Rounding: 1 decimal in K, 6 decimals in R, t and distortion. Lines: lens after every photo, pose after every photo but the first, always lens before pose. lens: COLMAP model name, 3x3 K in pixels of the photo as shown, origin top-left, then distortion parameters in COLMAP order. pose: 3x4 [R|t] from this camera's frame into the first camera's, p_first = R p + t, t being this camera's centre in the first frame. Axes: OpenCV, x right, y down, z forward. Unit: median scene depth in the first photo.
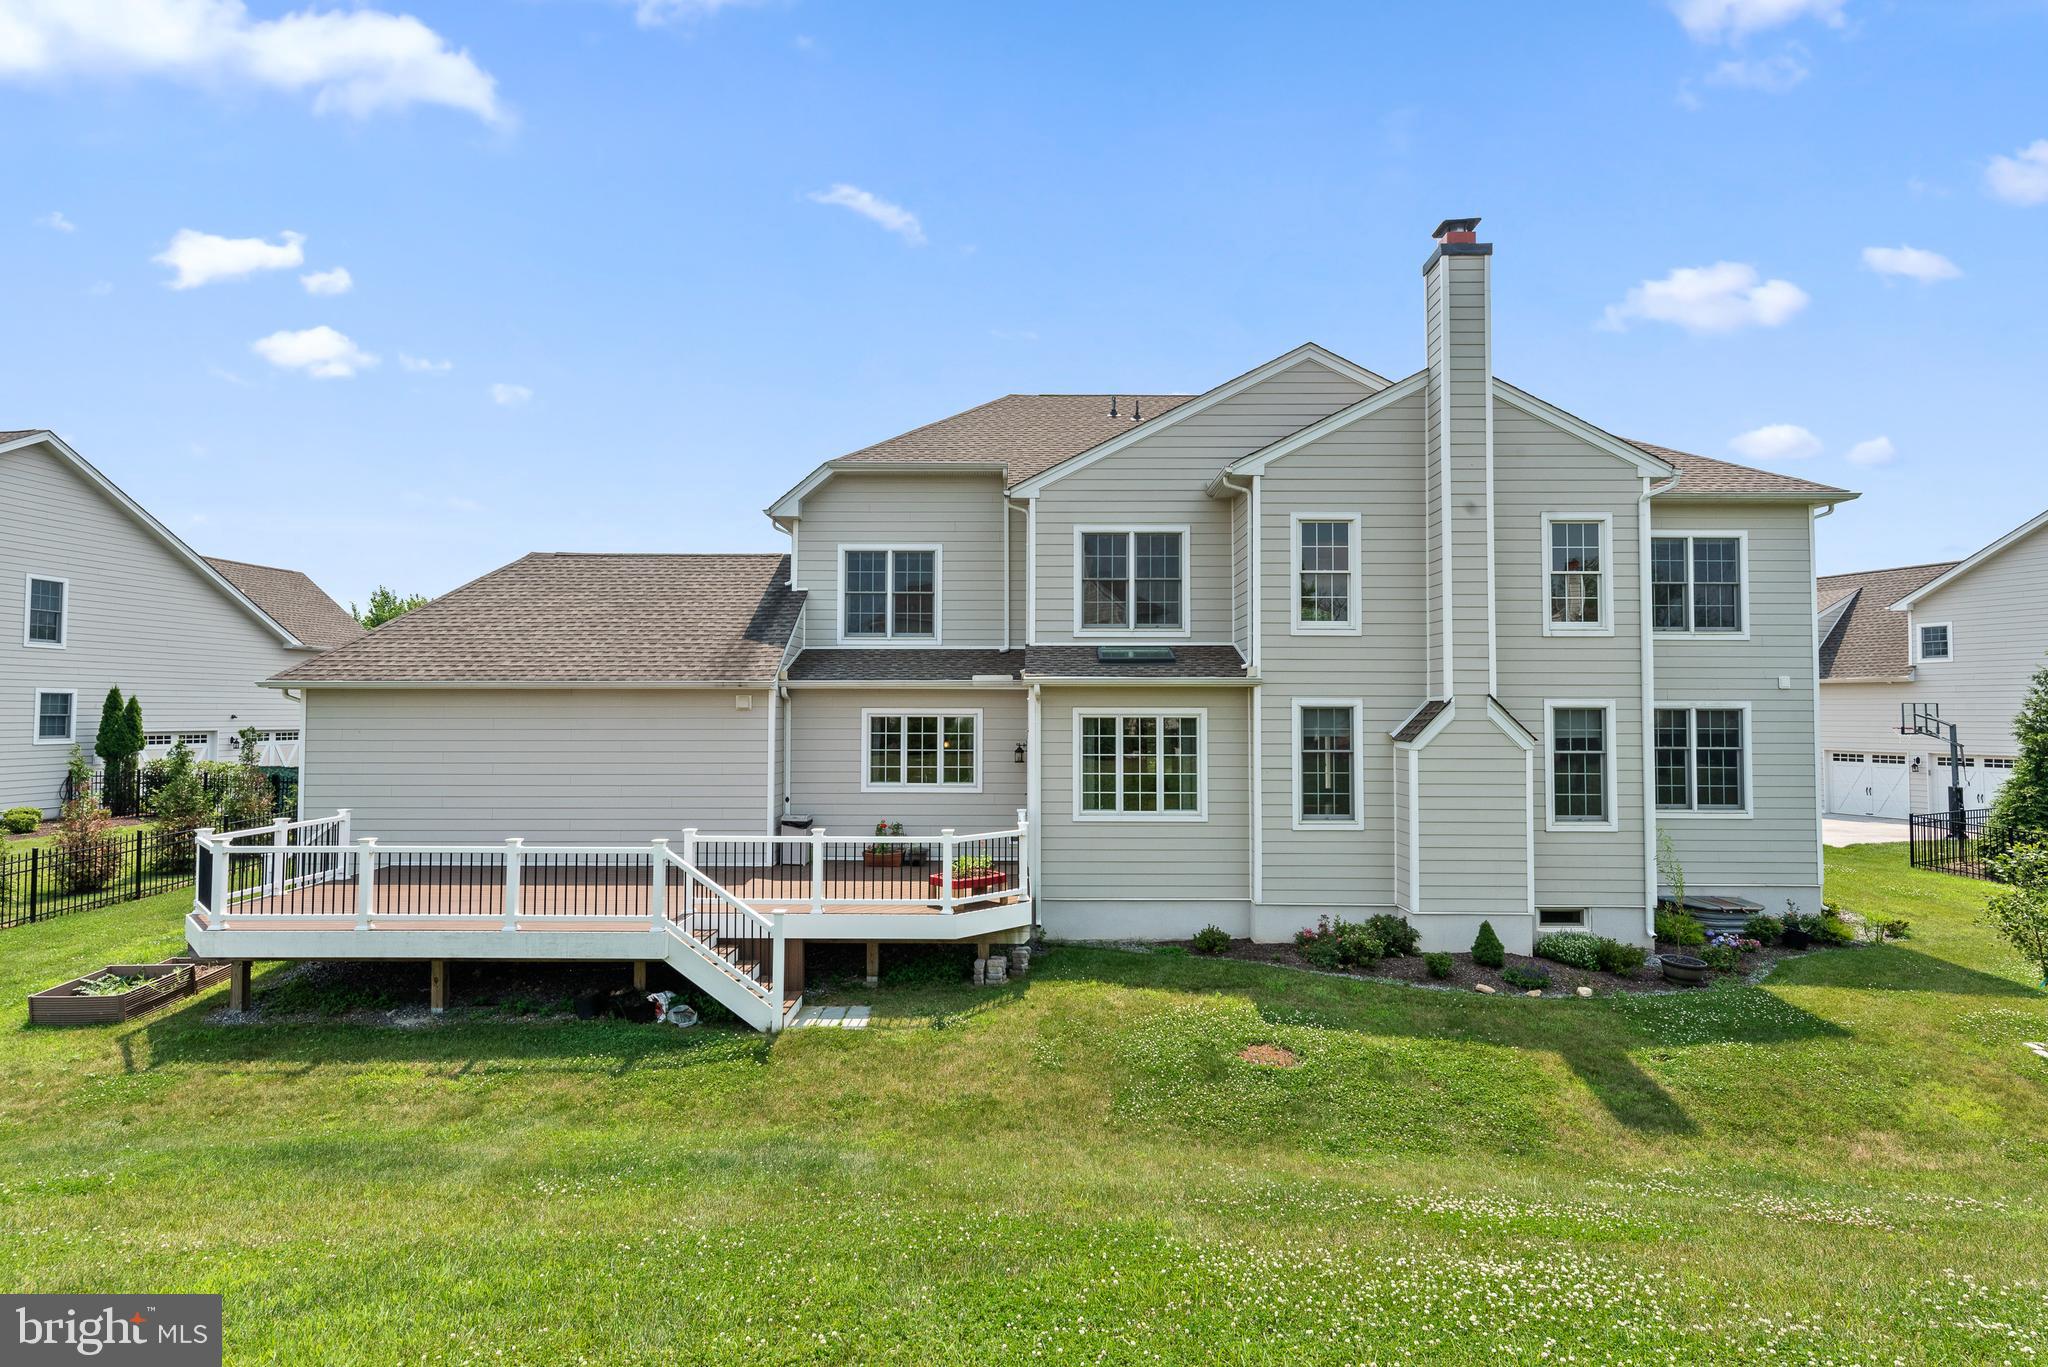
lens RADIAL K [[1031.2, 0, 1024.0], [0, 1031.2, 683.5], [0, 0, 1]] dist [-0.004771, -0.001051]
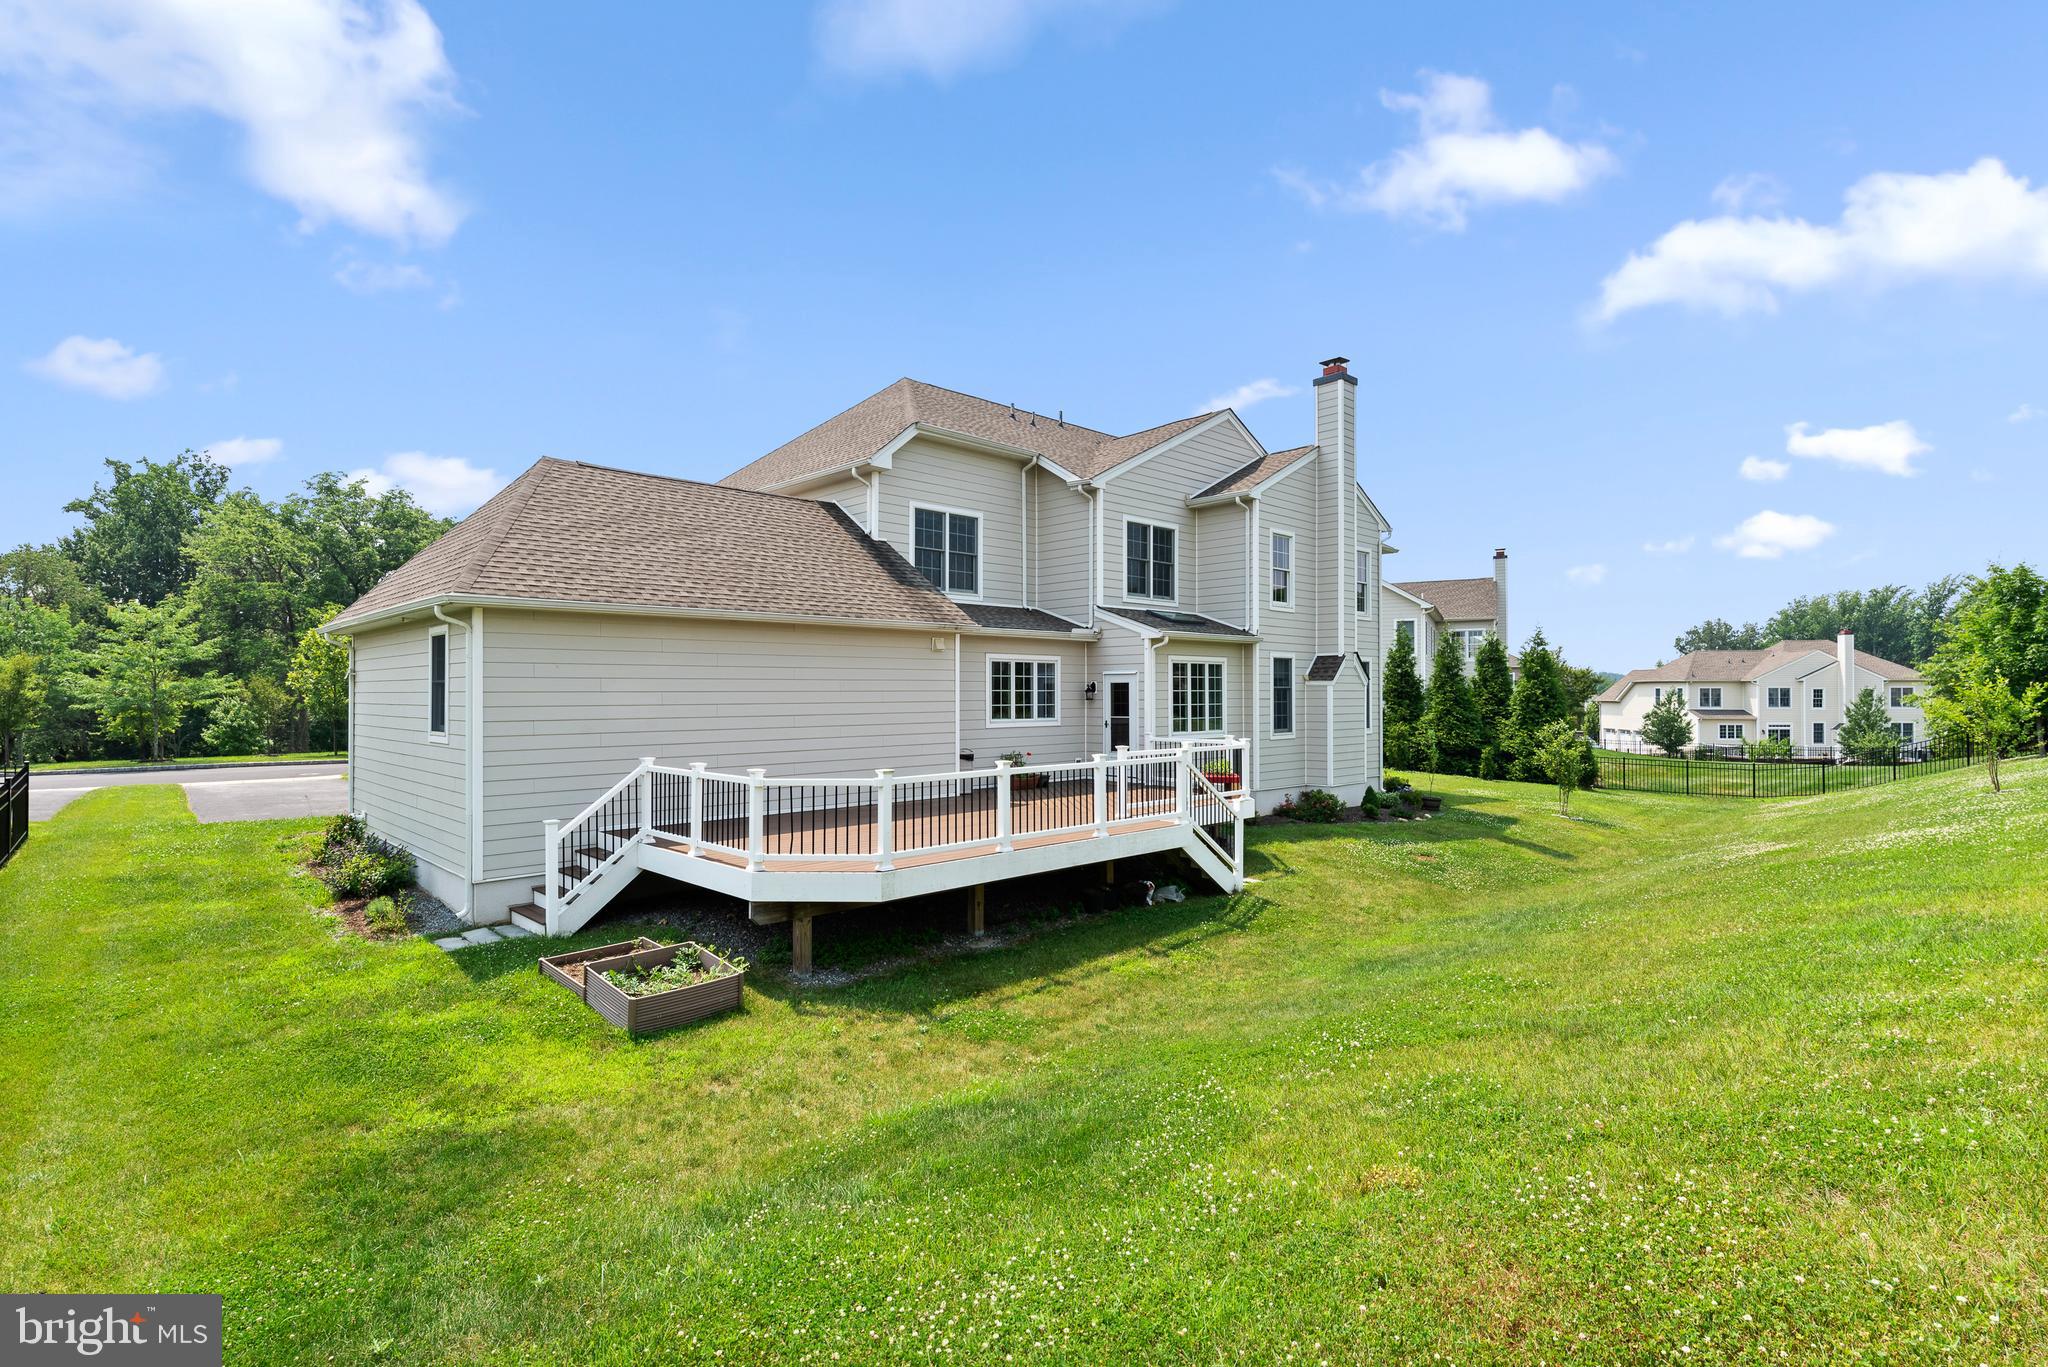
lens RADIAL K [[987.0, 0, 1024.0], [0, 987.0, 683.5], [0, 0, 1]] dist [0.000899, 0.000150]
pose [[0.712450, 0.002334, 0.701719, -0.922016], [-0.018246, 0.999718, 0.015200, 0.041400], [-0.701485, -0.023633, 0.712292, 0.211837]]
